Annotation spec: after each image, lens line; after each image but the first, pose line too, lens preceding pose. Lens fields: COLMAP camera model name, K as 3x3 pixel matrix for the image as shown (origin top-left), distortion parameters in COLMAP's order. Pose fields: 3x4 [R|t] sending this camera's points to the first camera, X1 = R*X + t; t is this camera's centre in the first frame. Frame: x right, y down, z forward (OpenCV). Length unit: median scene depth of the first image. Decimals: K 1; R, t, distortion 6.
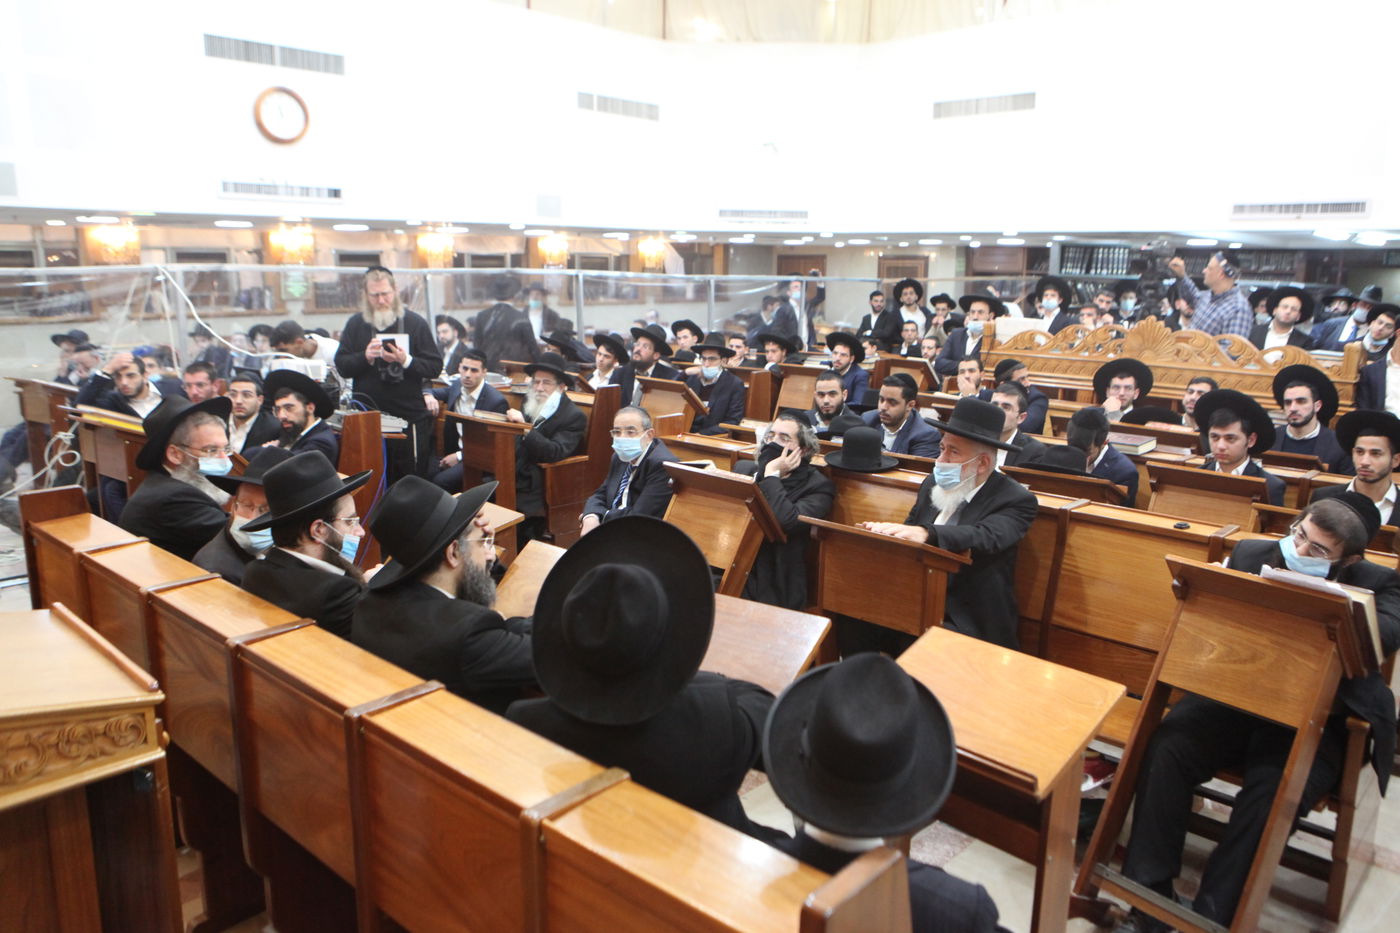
lens RADIAL K [[1018.1, 0, 700.0], [0, 1018.1, 466.5], [0, 0, 1]] dist [-0.099646, 0.081684]
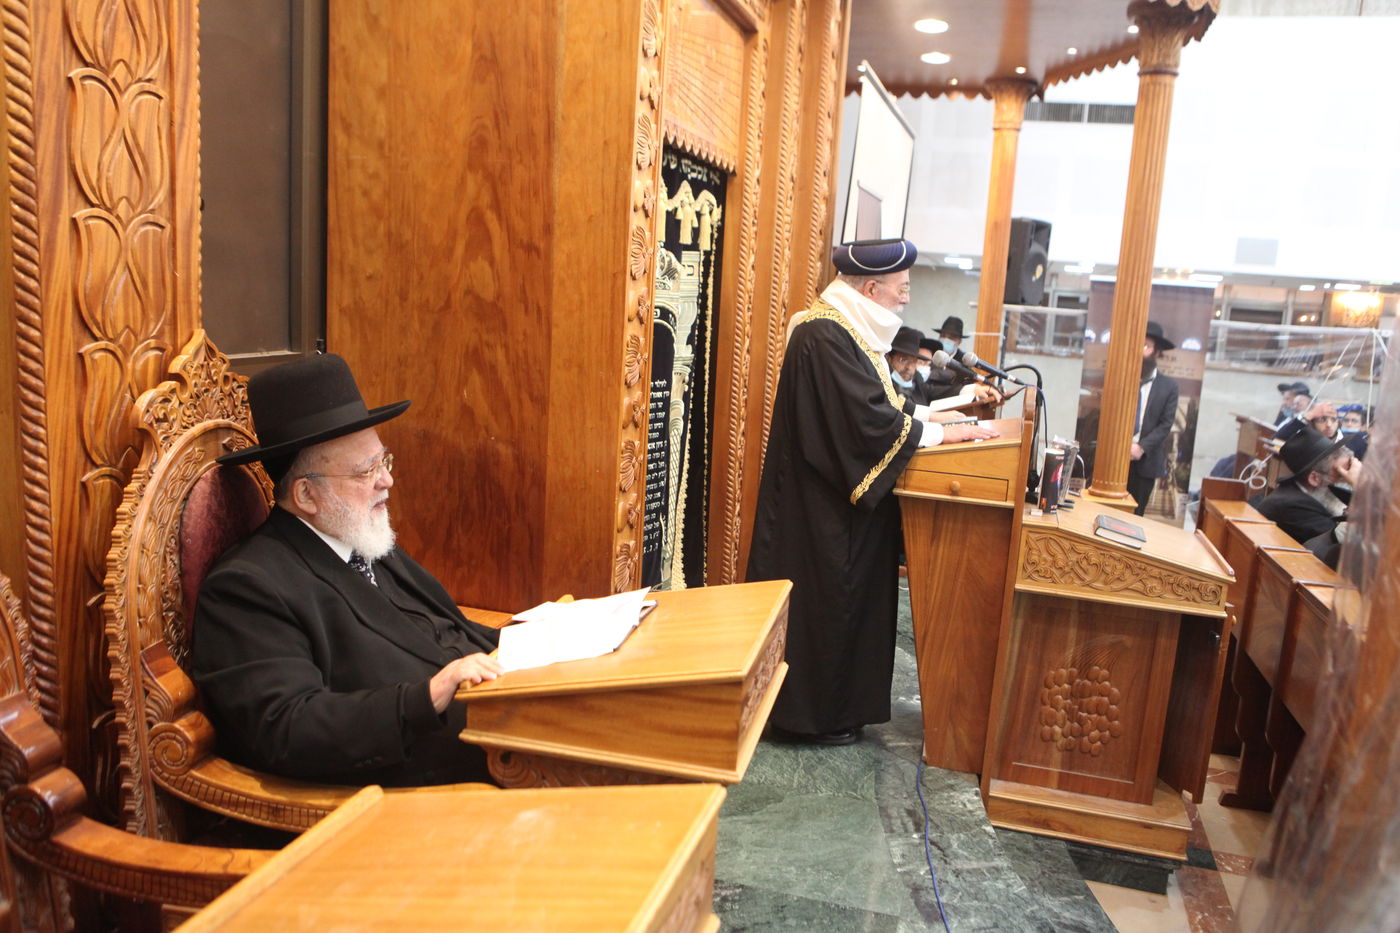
lens RADIAL K [[1099.0, 0, 700.0], [0, 1099.0, 466.5], [0, 0, 1]] dist [-0.091041, 0.099509]
pose [[0.460051, 0.168796, -0.871700, 0.163516], [-0.231505, 0.970608, 0.065769, 0.037266], [0.857181, 0.171546, 0.485606, -0.187756]]
